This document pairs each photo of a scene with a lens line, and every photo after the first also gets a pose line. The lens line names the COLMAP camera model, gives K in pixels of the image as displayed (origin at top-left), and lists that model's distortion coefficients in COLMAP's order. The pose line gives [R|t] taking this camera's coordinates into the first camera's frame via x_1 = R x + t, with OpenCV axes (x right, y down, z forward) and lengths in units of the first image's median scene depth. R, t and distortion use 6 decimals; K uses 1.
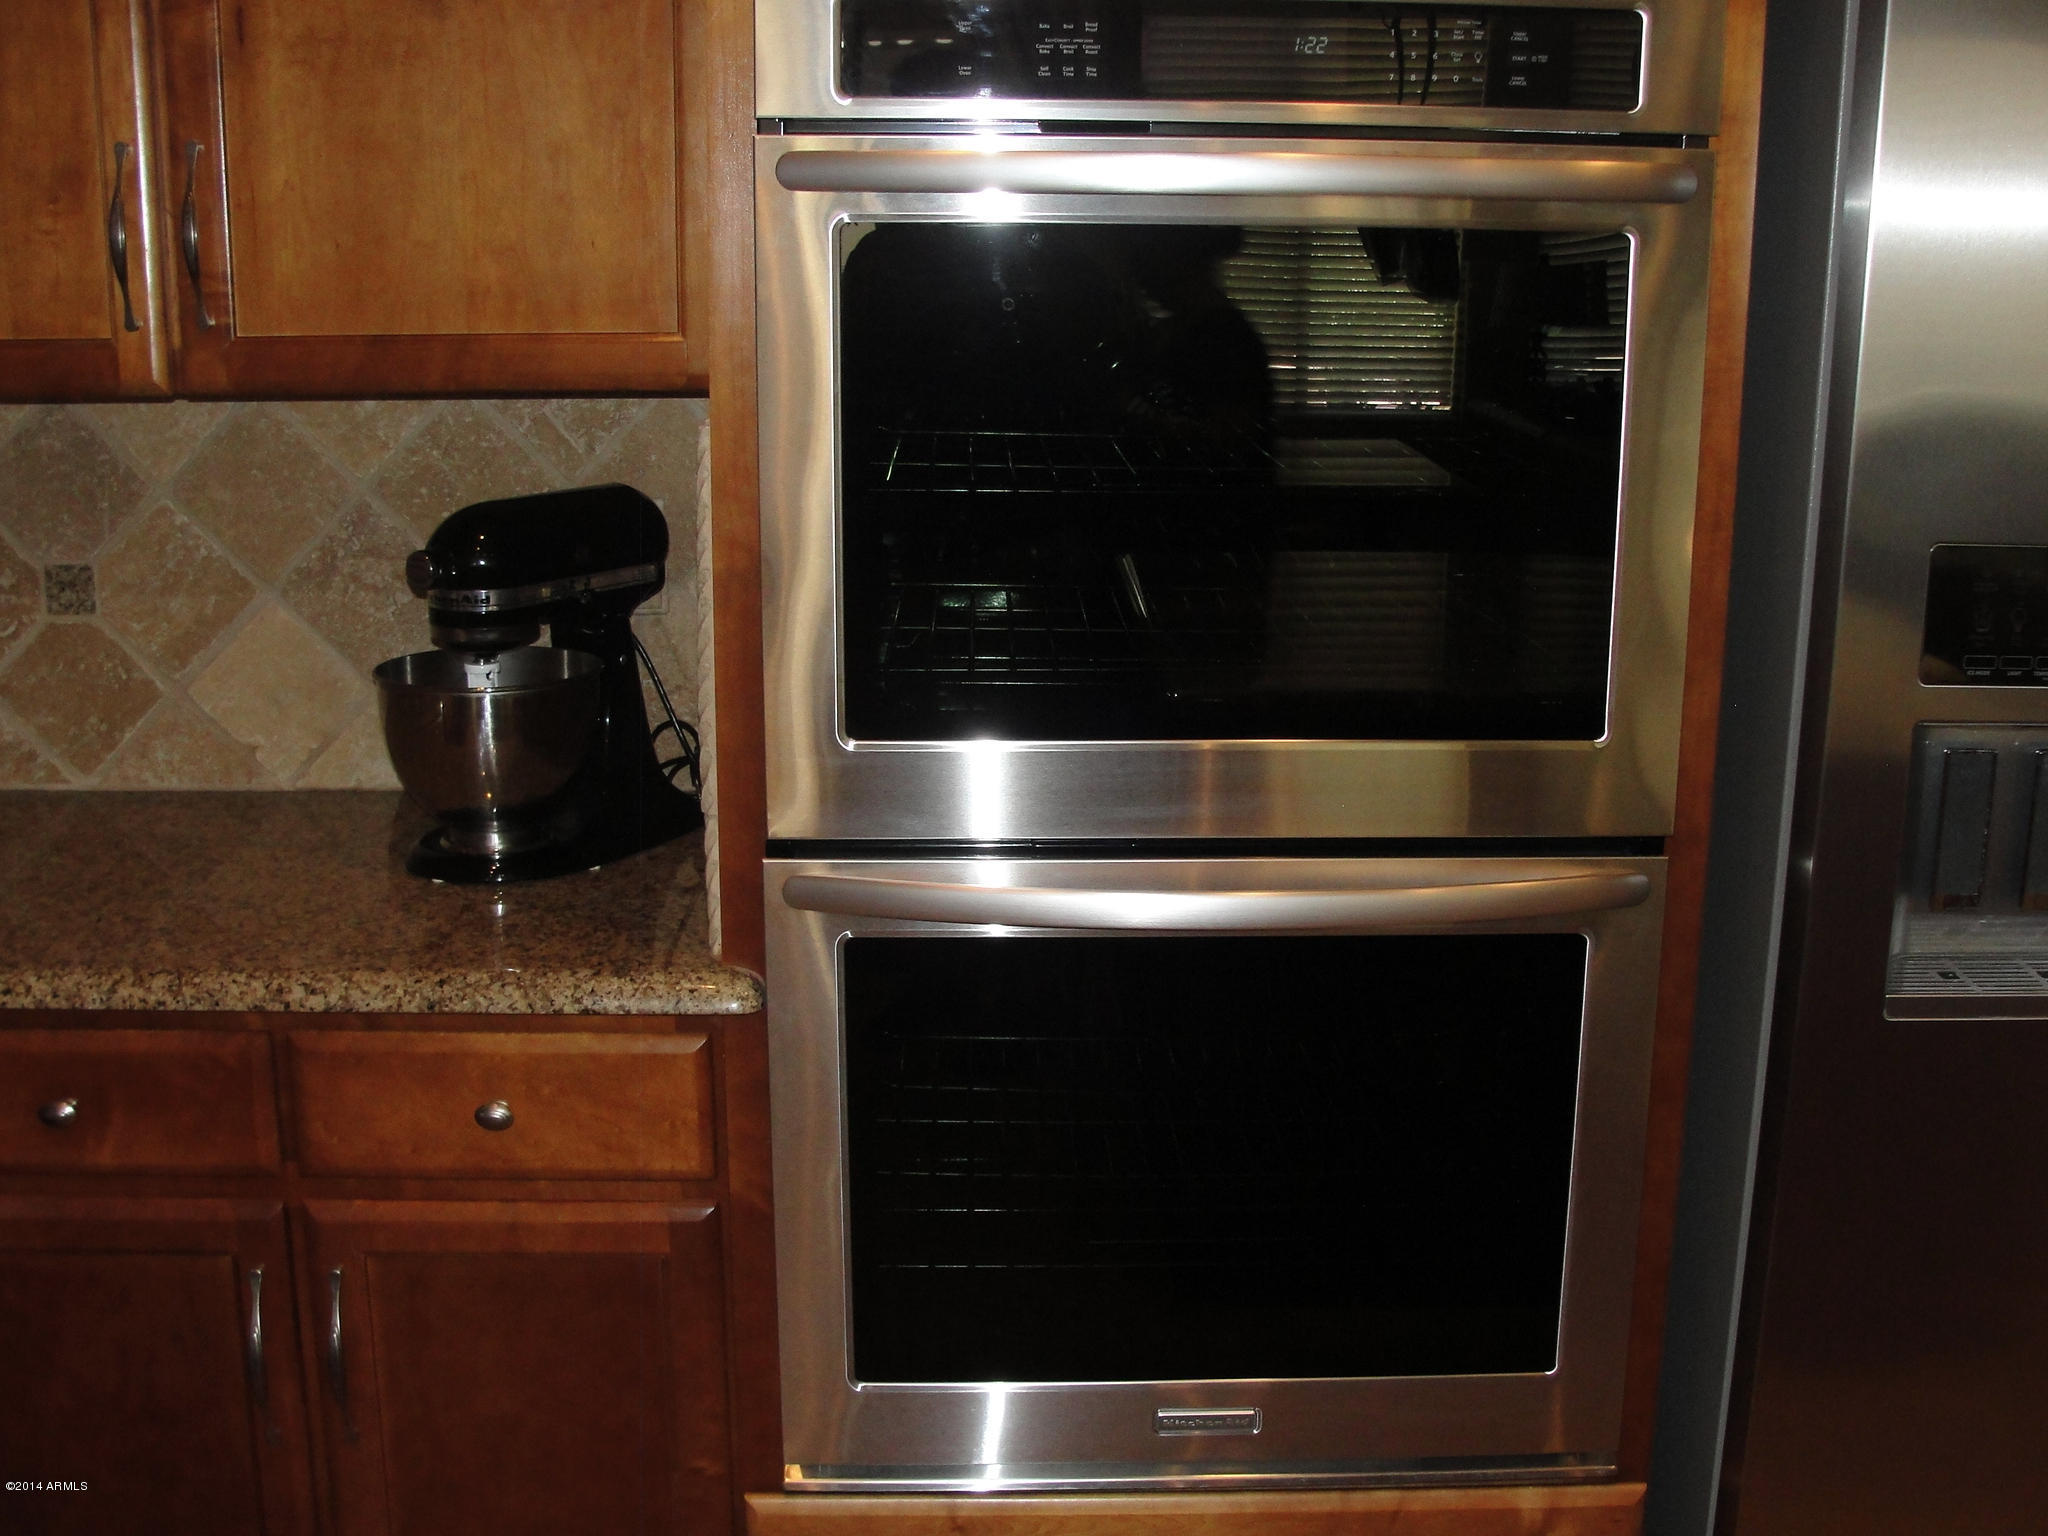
lens RADIAL K [[2287.1, 0, 1024.0], [0, 2287.1, 768.0], [0, 0, 1]] dist [-0.196394, 0.209364]
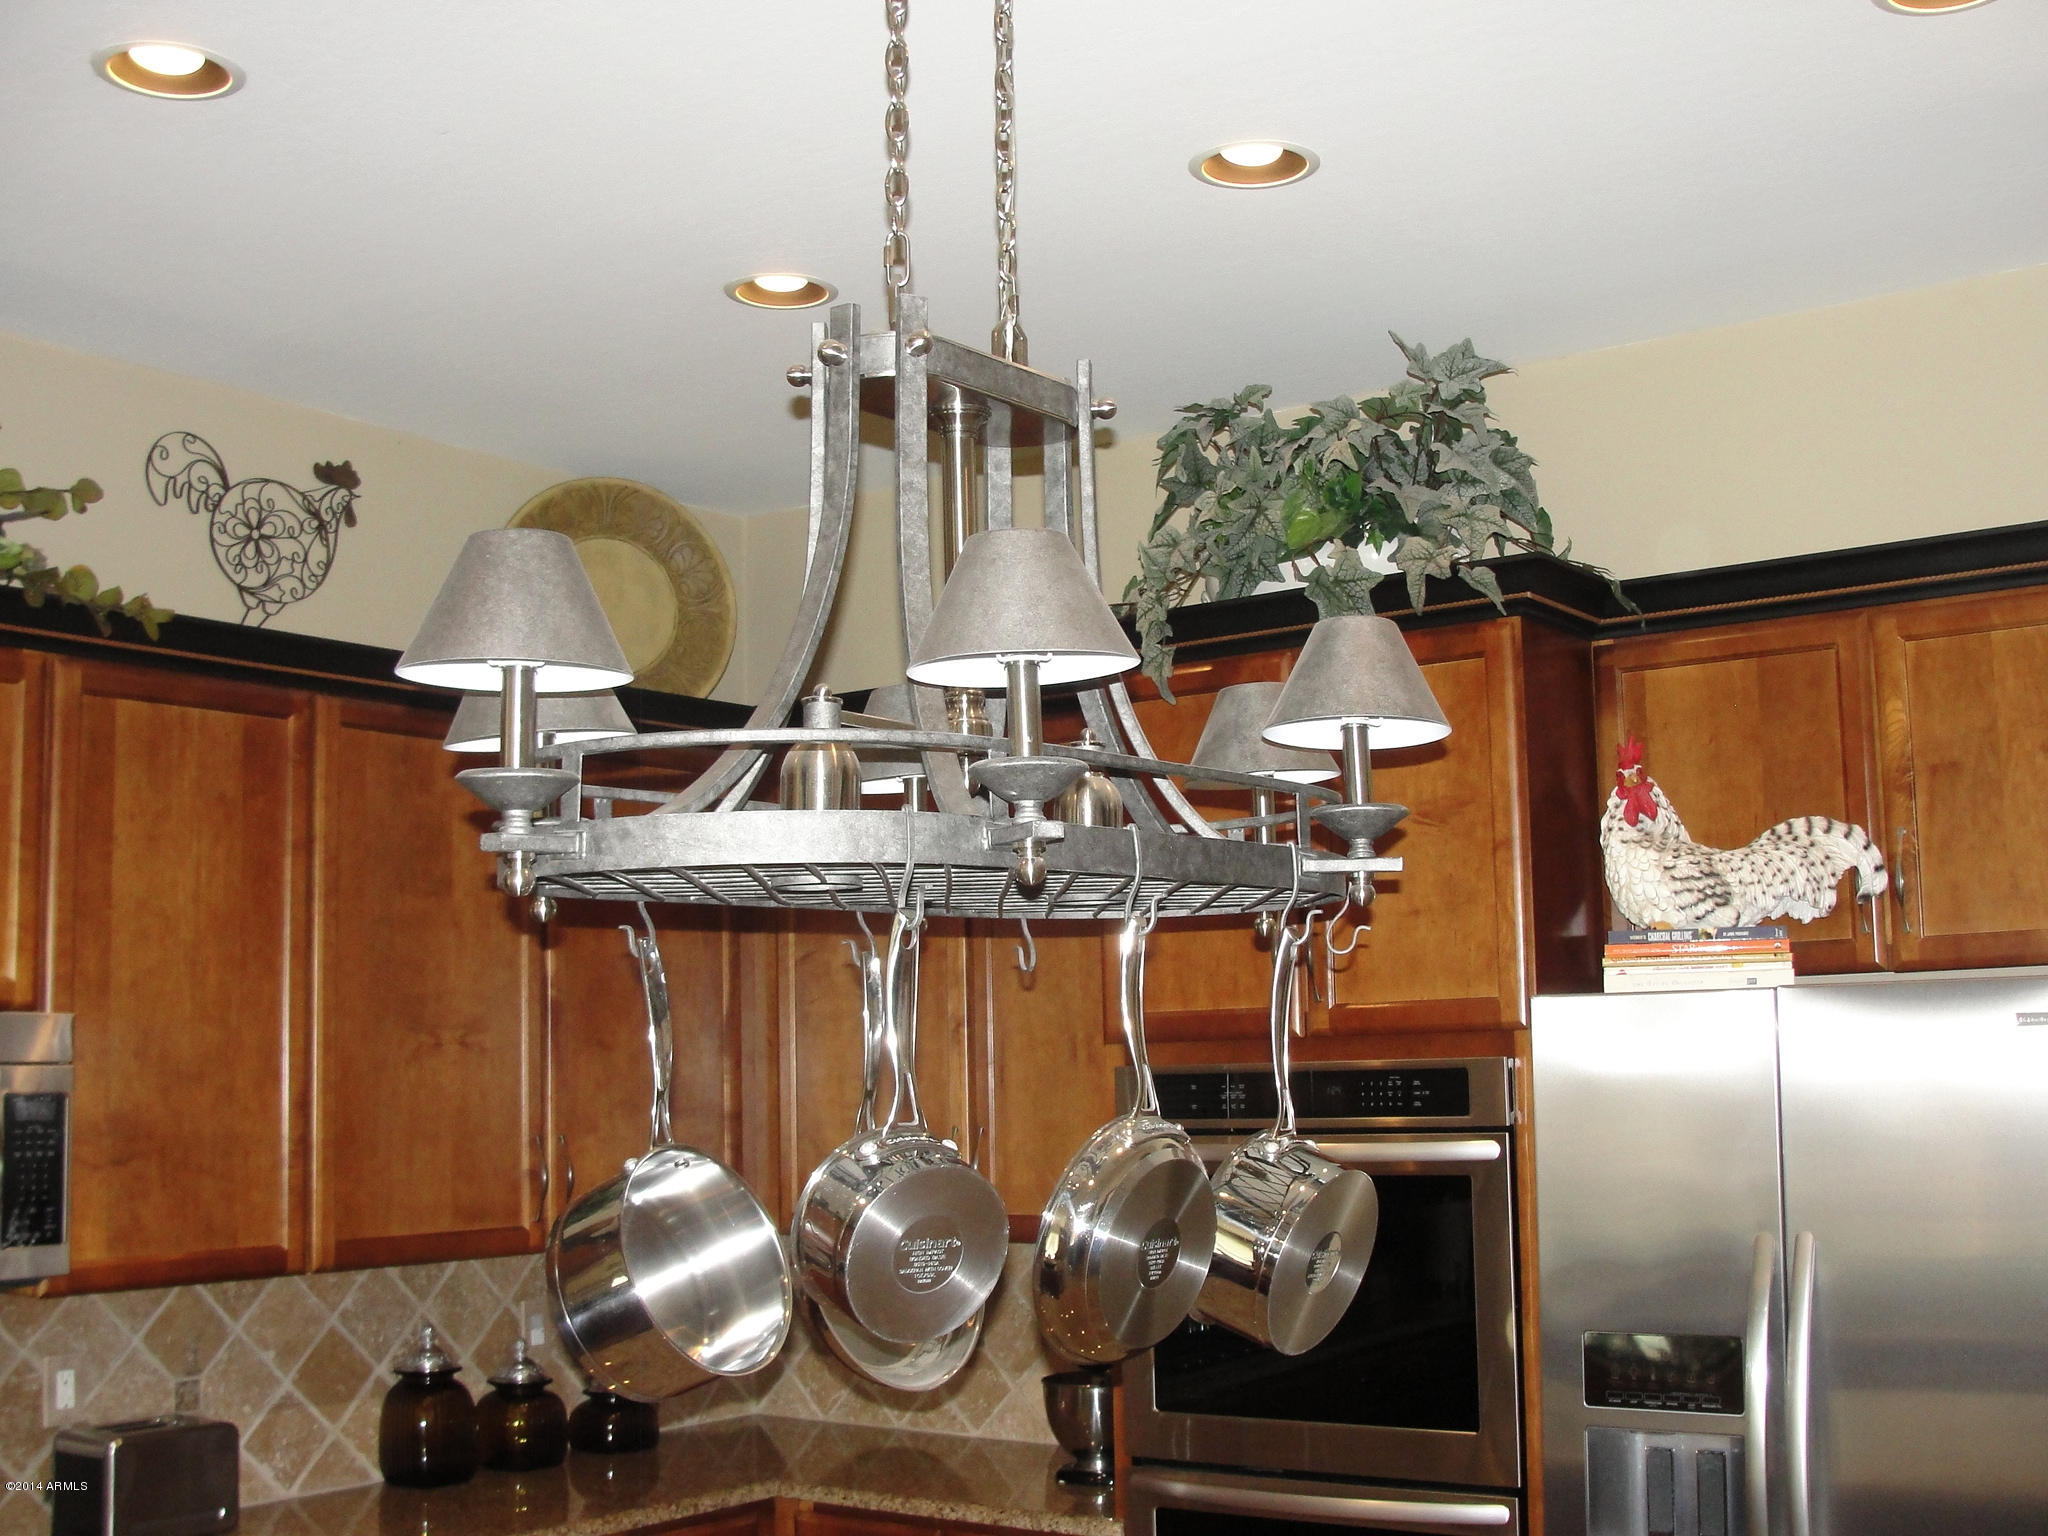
lens RADIAL K [[2287.1, 0, 1024.0], [0, 2287.1, 768.0], [0, 0, 1]] dist [-0.196394, 0.209364]
pose [[0.793094, -0.104031, -0.600150, 1.135101], [-0.114738, 0.942151, -0.314939, 0.097908], [0.598195, 0.318637, 0.735278, -0.809807]]
